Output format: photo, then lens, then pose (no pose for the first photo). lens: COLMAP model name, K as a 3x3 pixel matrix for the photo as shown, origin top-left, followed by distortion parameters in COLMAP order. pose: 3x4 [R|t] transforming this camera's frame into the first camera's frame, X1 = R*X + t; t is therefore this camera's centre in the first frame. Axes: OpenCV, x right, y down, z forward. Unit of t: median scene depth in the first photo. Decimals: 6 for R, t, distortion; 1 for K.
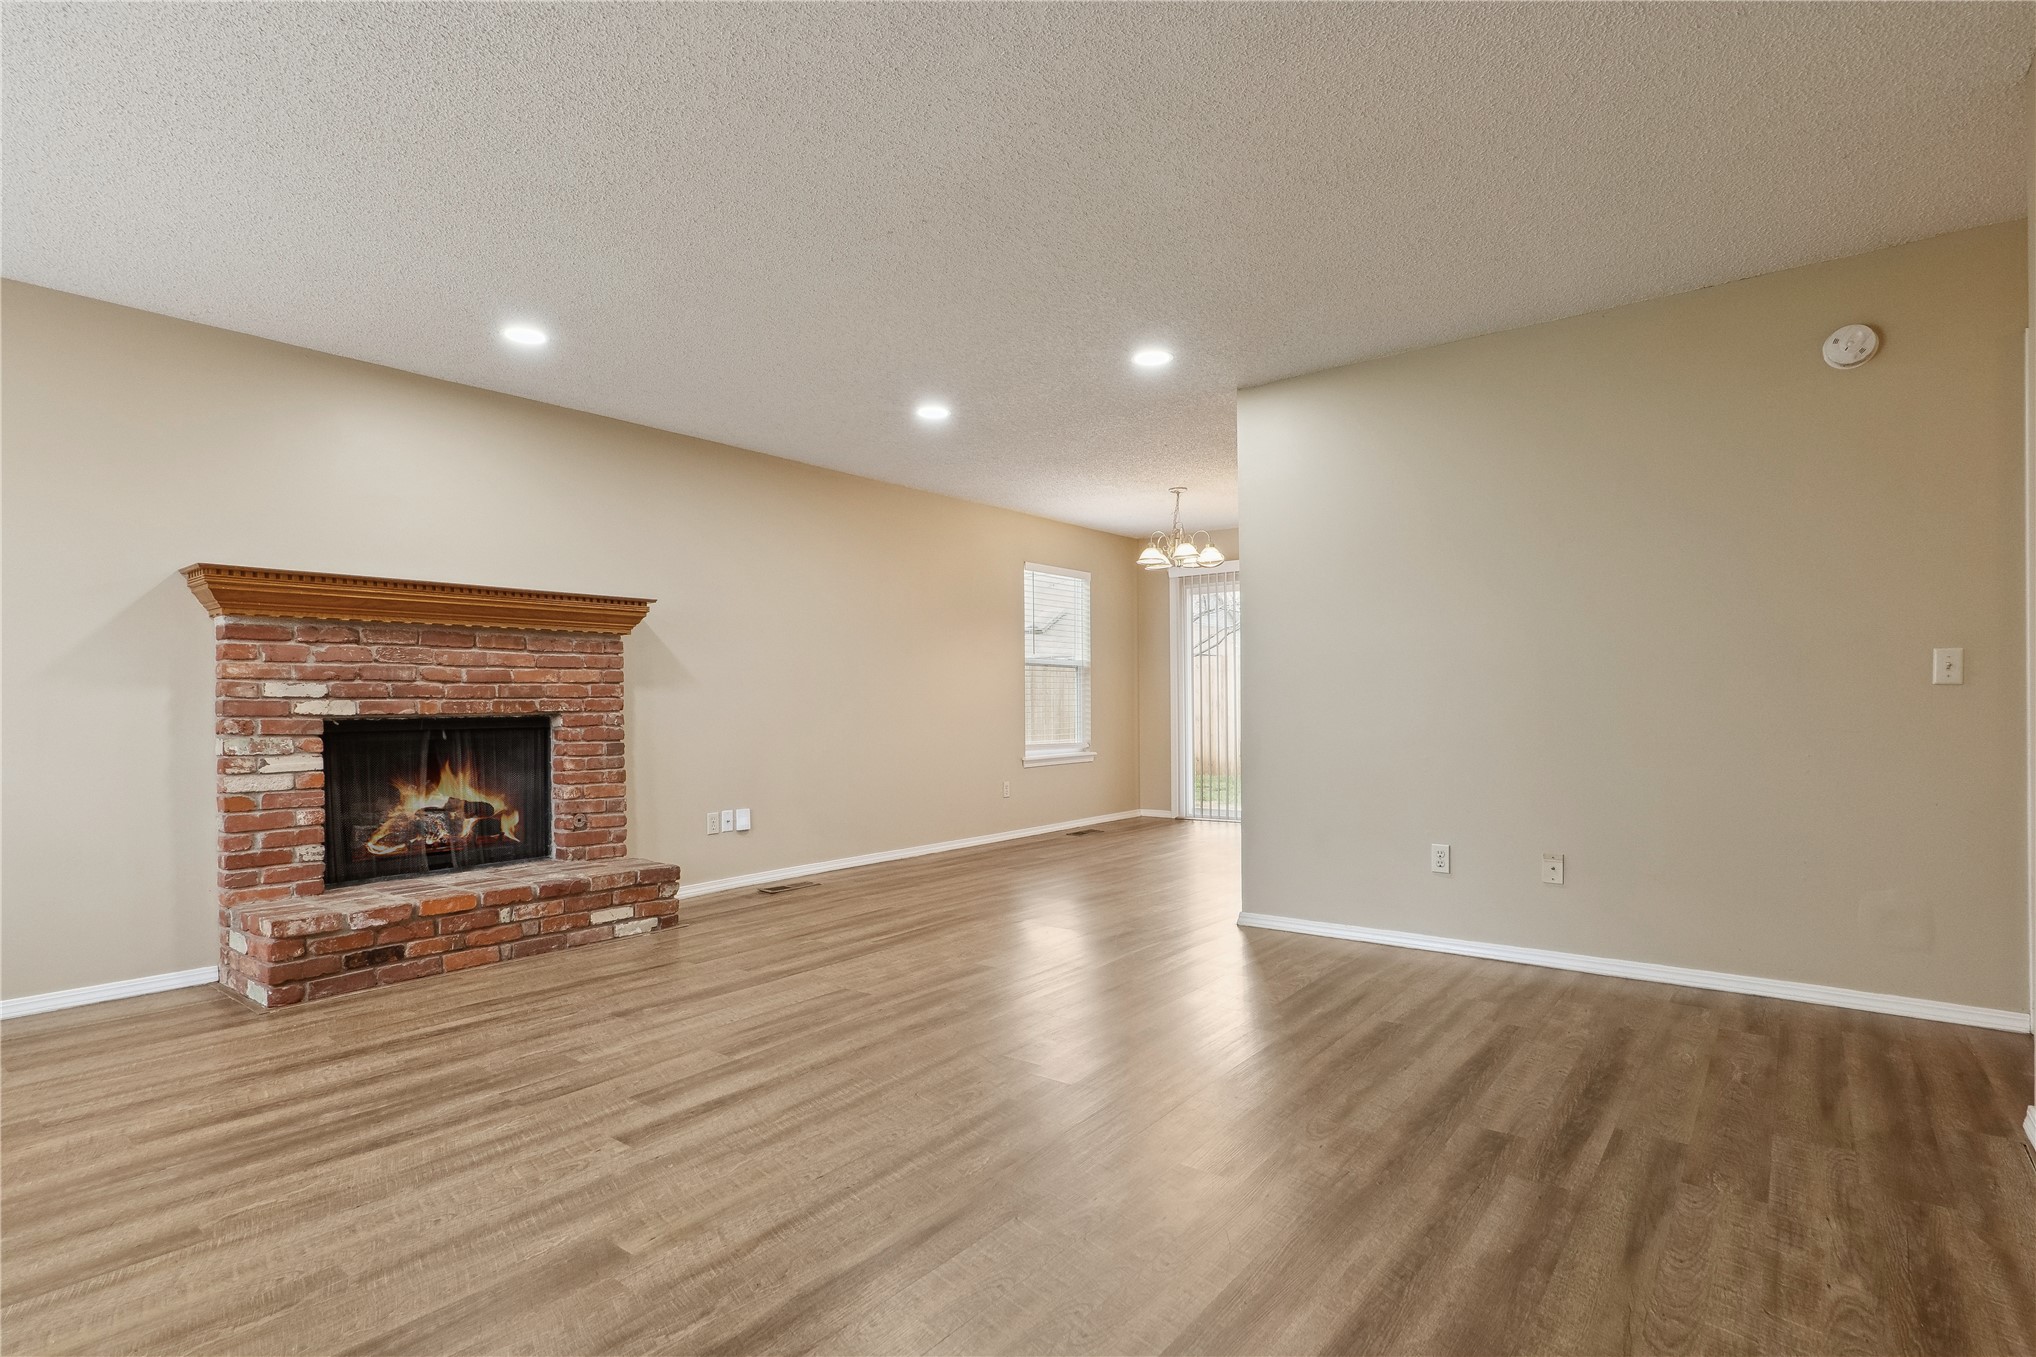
lens RADIAL K [[1005.0, 0, 1022.2], [0, 1005.0, 704.1], [0, 0, 1]] dist [-0.013463, 0.006306]
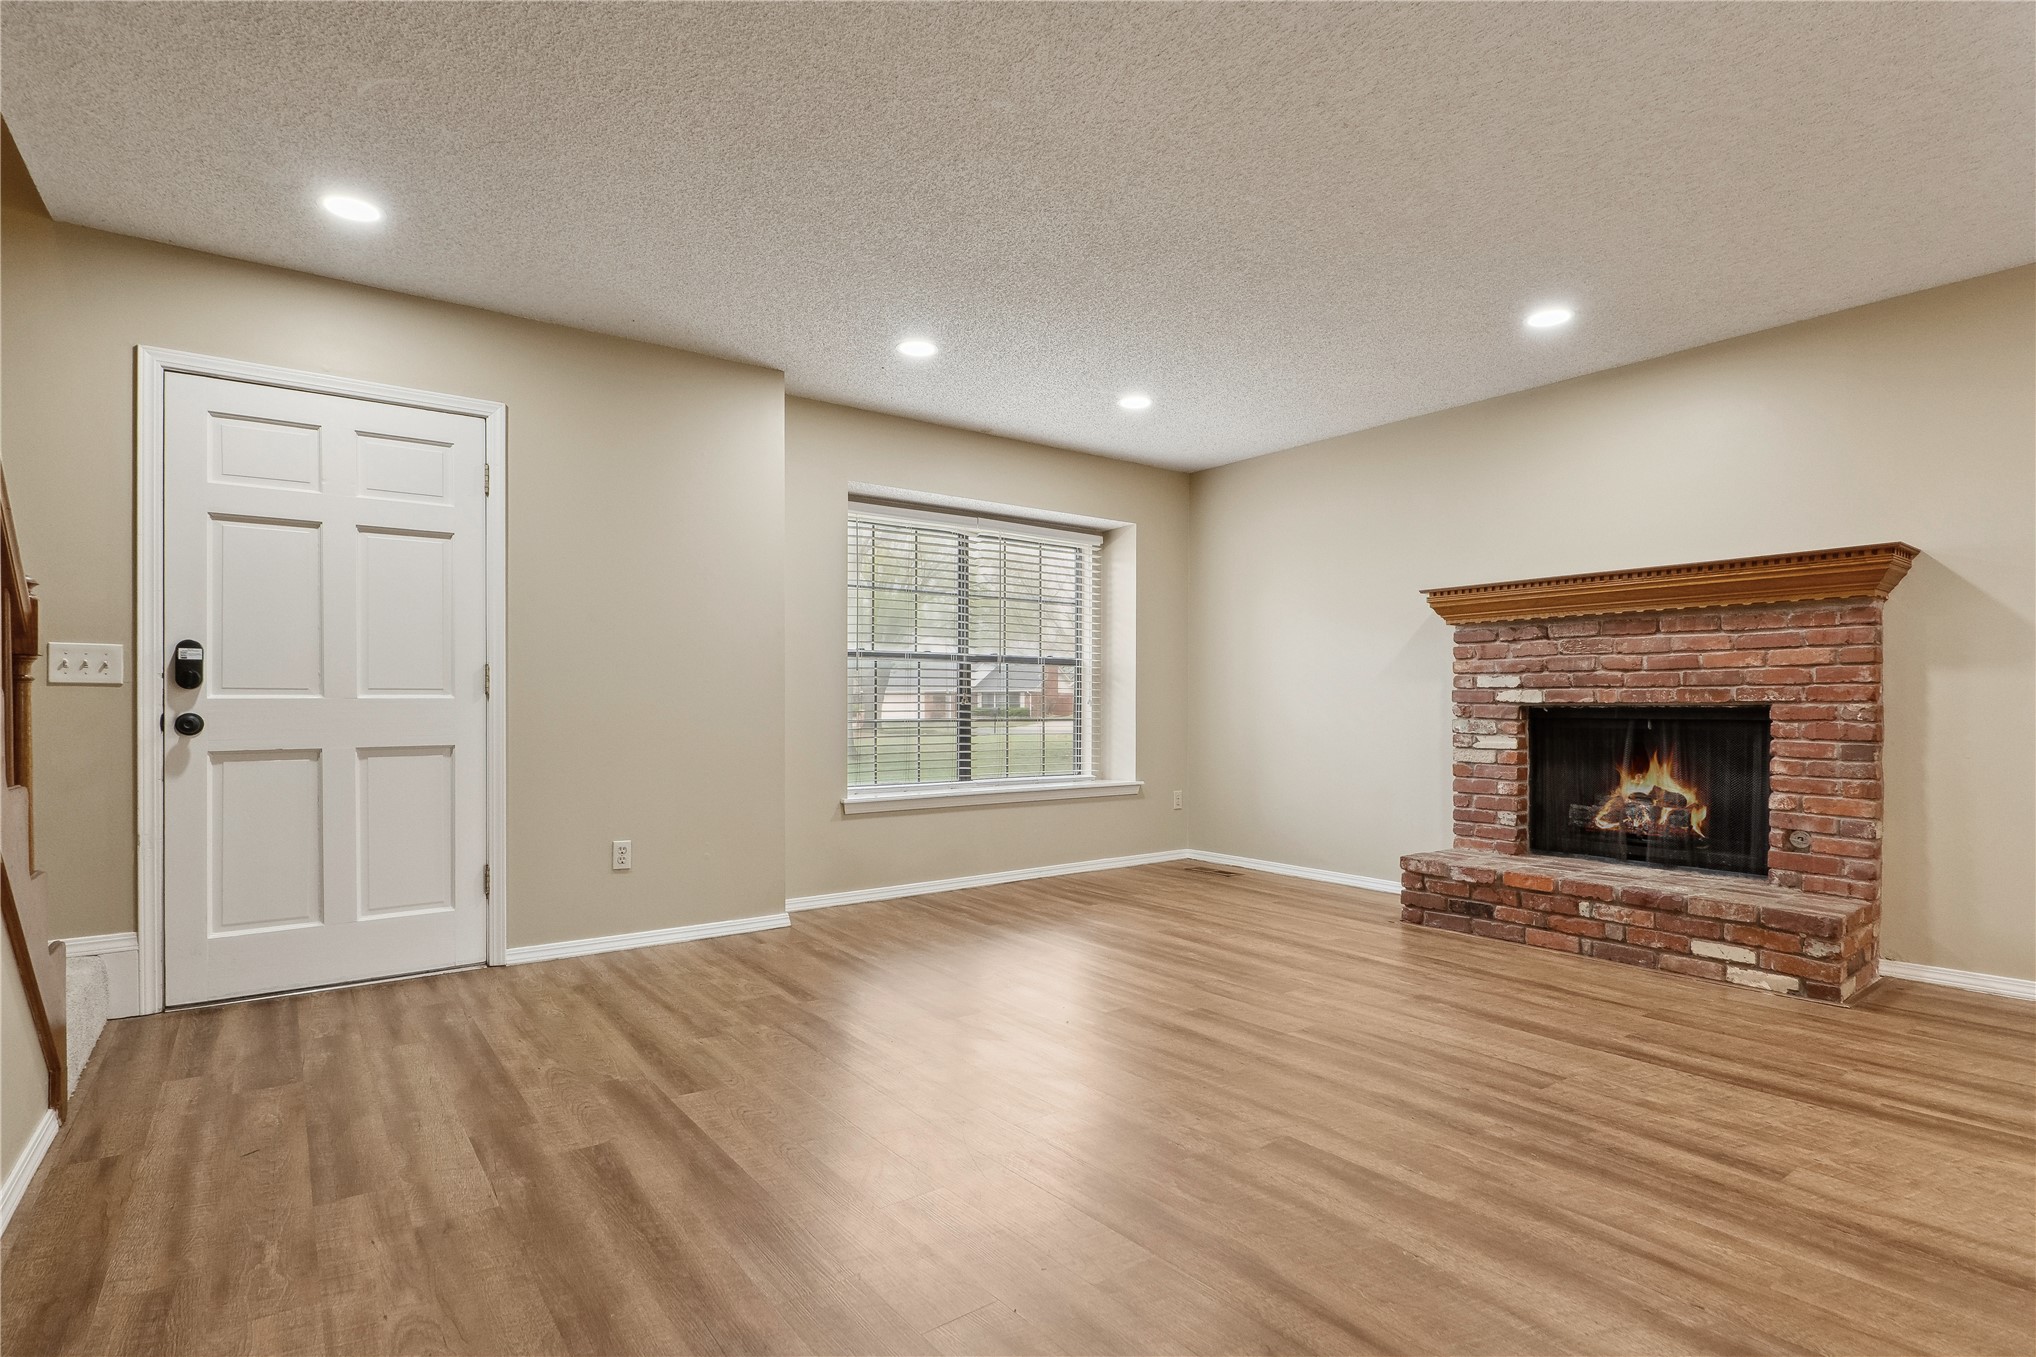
lens RADIAL K [[1005.0, 0, 1022.2], [0, 1005.0, 705.0], [0, 0, 1]] dist [-0.013463, 0.006306]
pose [[-0.256967, 0.008011, -0.966387, 0.761691], [0.000811, 0.999967, 0.008074, 0.004951], [0.966420, 0.001291, -0.256965, 0.968925]]
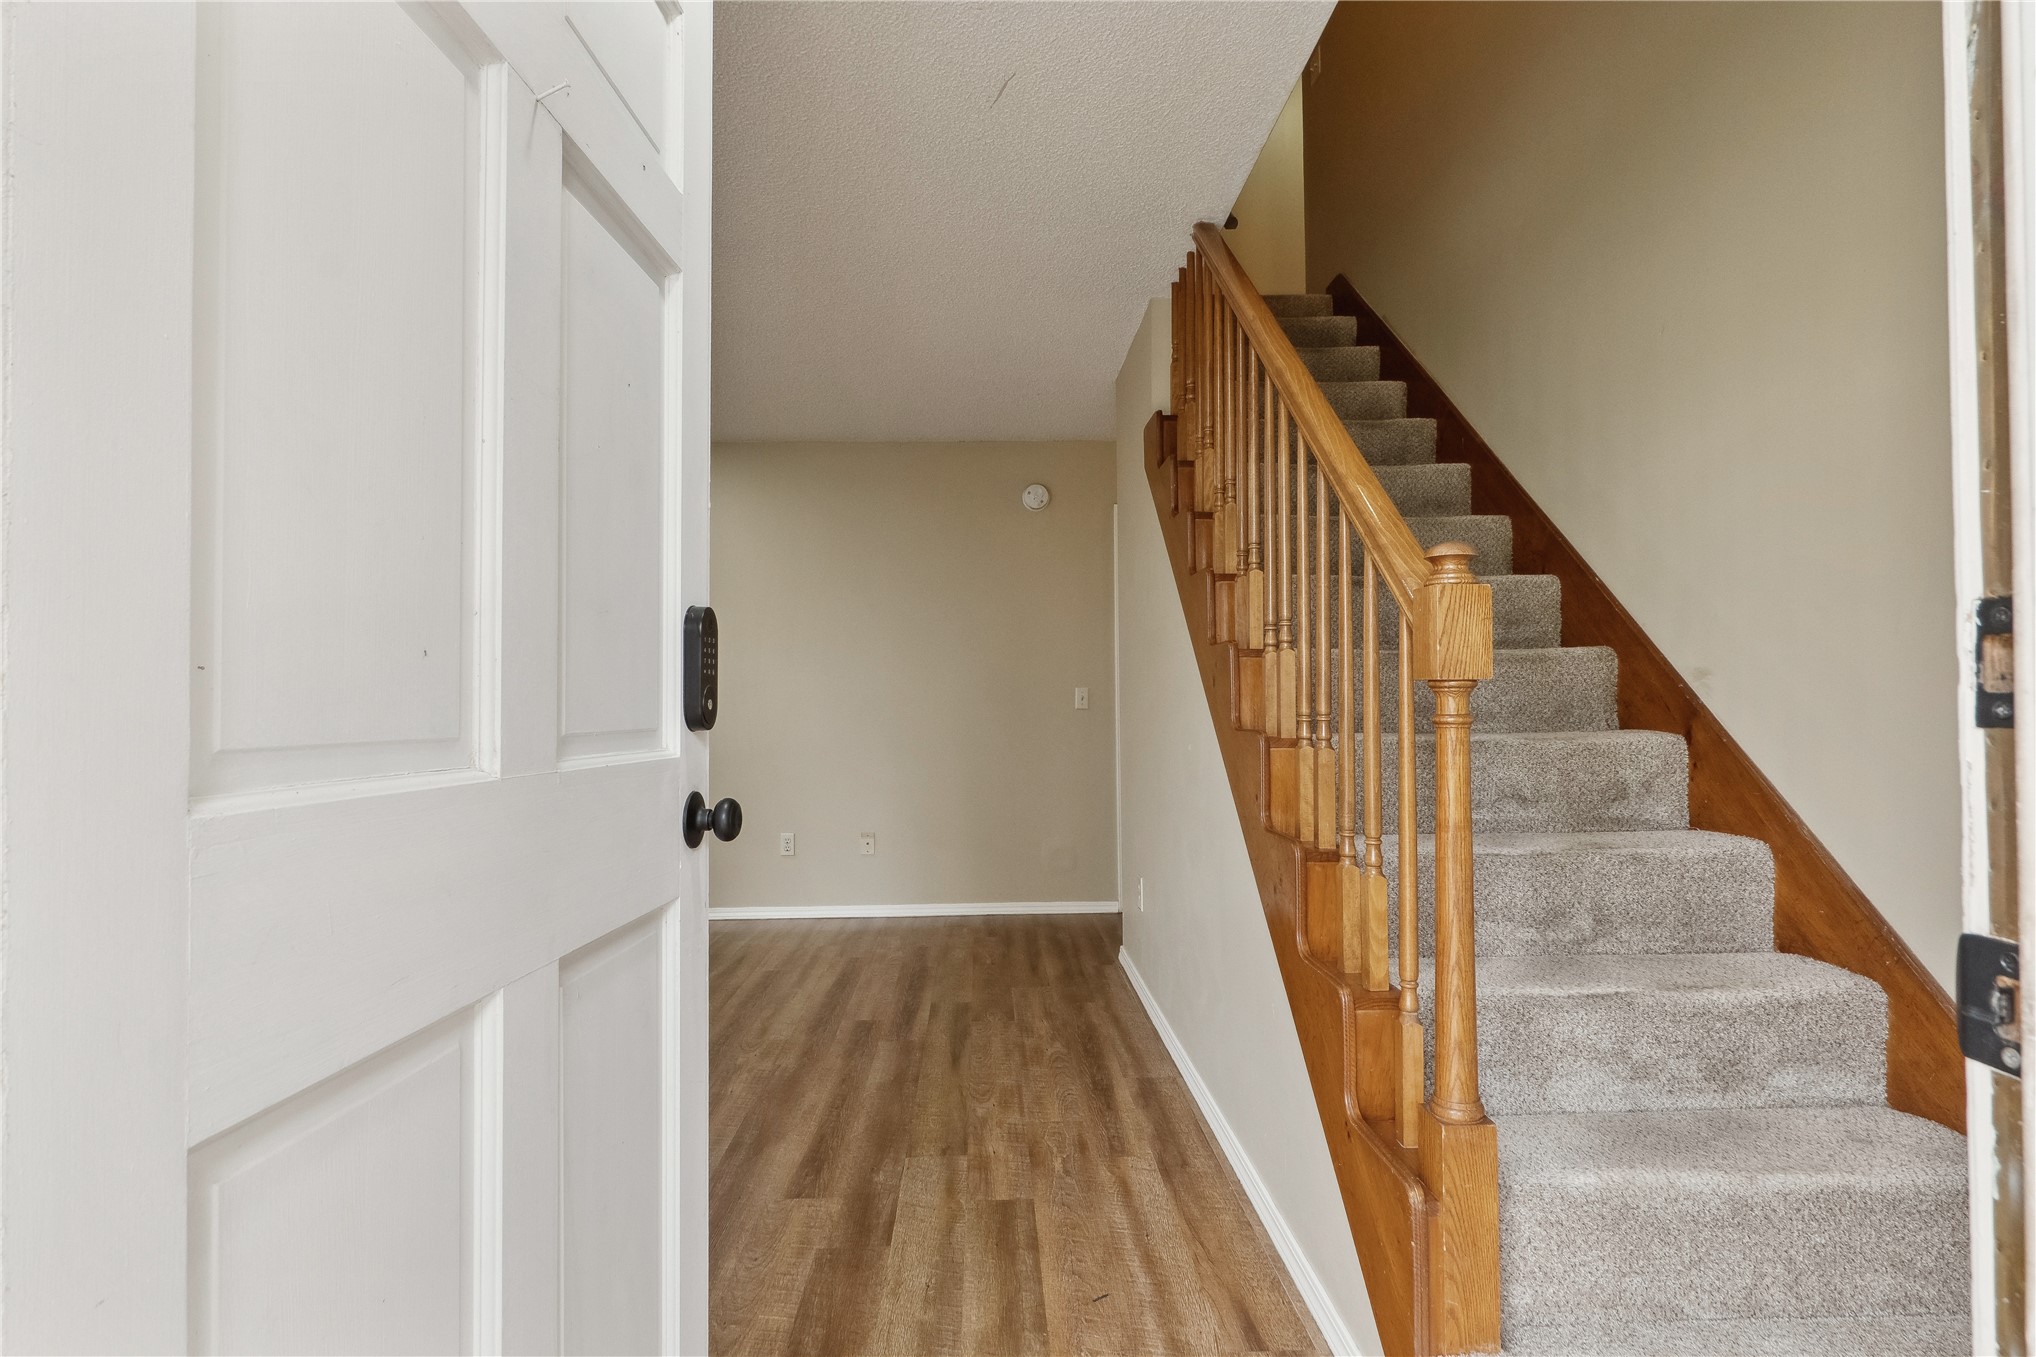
lens RADIAL K [[1005.0, 0, 1017.7], [0, 1005.0, 686.0], [0, 0, 1]] dist [-0.013463, 0.006306]
pose [[0.763298, 0.011356, 0.645947, -0.237367], [0.006295, 0.999667, -0.025014, -0.017264], [-0.646016, 0.023159, 0.762972, -0.211165]]
